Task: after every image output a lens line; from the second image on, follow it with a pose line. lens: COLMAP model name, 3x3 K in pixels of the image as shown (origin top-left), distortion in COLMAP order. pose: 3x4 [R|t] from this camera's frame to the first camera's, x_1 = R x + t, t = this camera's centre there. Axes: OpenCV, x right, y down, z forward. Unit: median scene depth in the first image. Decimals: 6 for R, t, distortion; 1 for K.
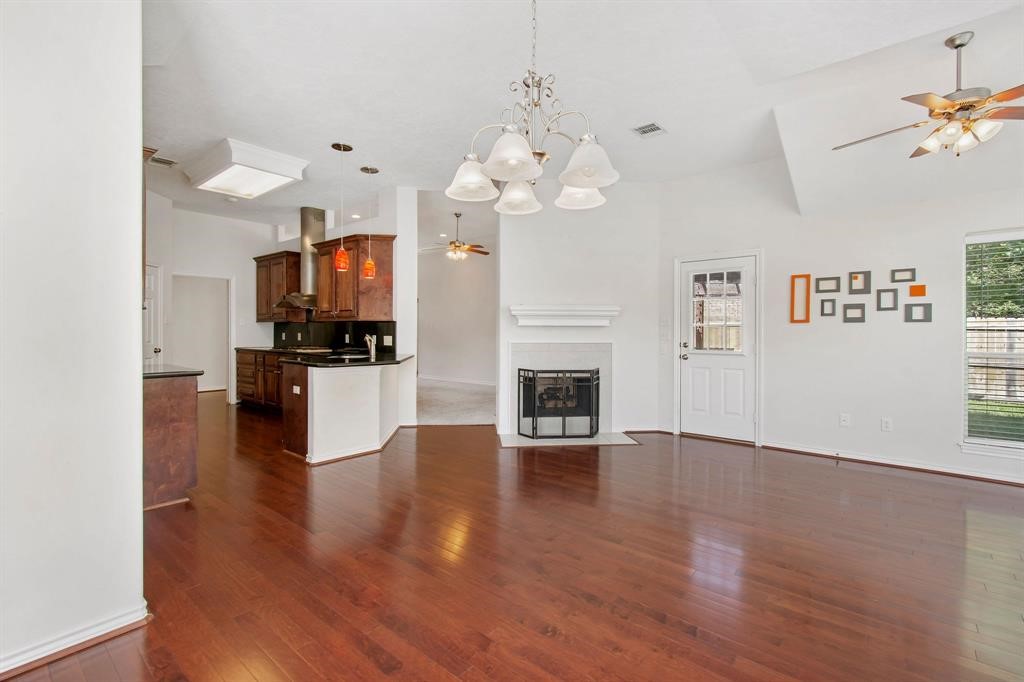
lens RADIAL K [[448.7, 0, 516.2], [0, 448.7, 331.6], [0, 0, 1]] dist [0.001779, 0.000560]
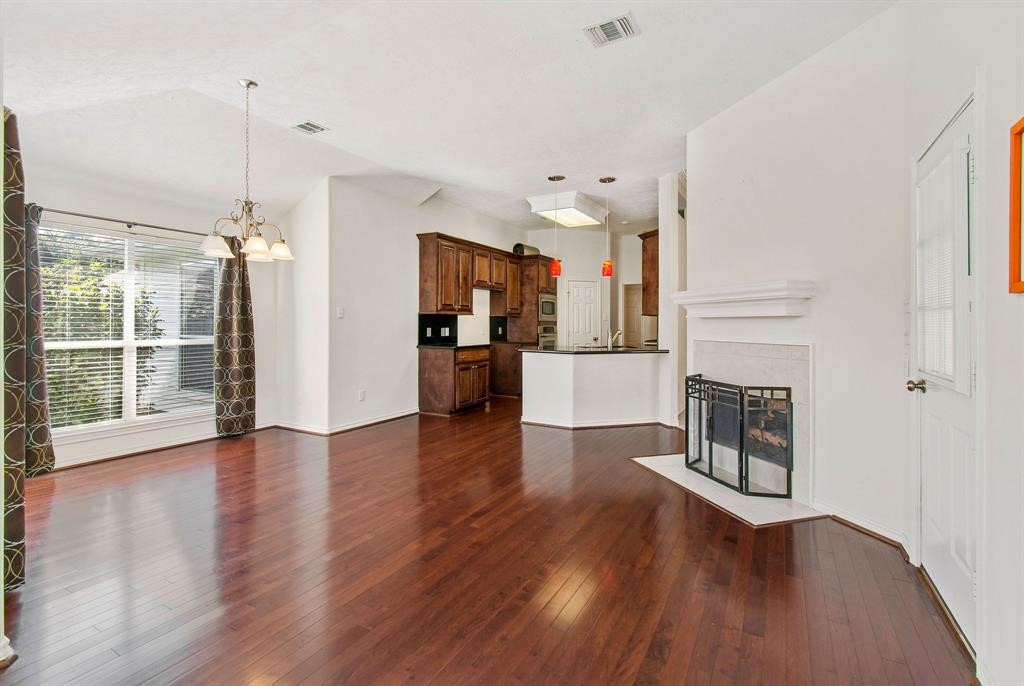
lens RADIAL K [[464.5, 0, 525.4], [0, 464.5, 327.7], [0, 0, 1]] dist [0.000851, 0.000255]
pose [[0.194616, 0.003600, -0.980873, 0.828043], [-0.001418, 0.999993, 0.003389, 0.001572], [0.980878, 0.000731, 0.194620, 0.638595]]
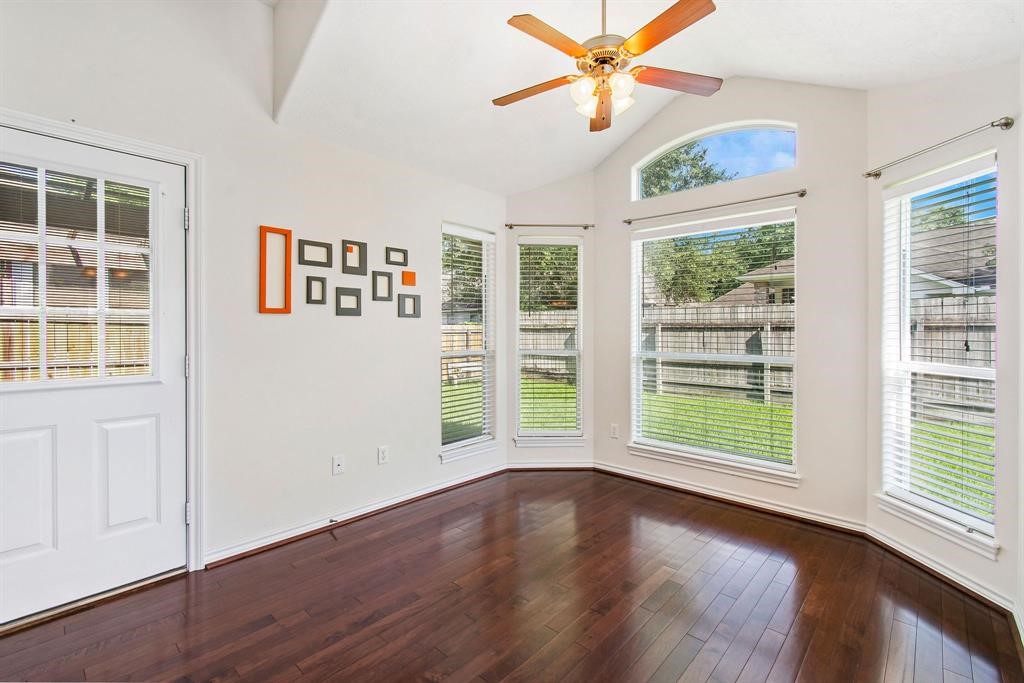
lens RADIAL K [[448.7, 0, 516.2], [0, 448.7, 332.1], [0, 0, 1]] dist [0.001779, 0.000560]
pose [[0.057311, -0.005710, 0.998340, 0.088110], [0.000258, 0.999984, 0.005704, 0.000485], [-0.998356, -0.000070, 0.057312, 0.658992]]
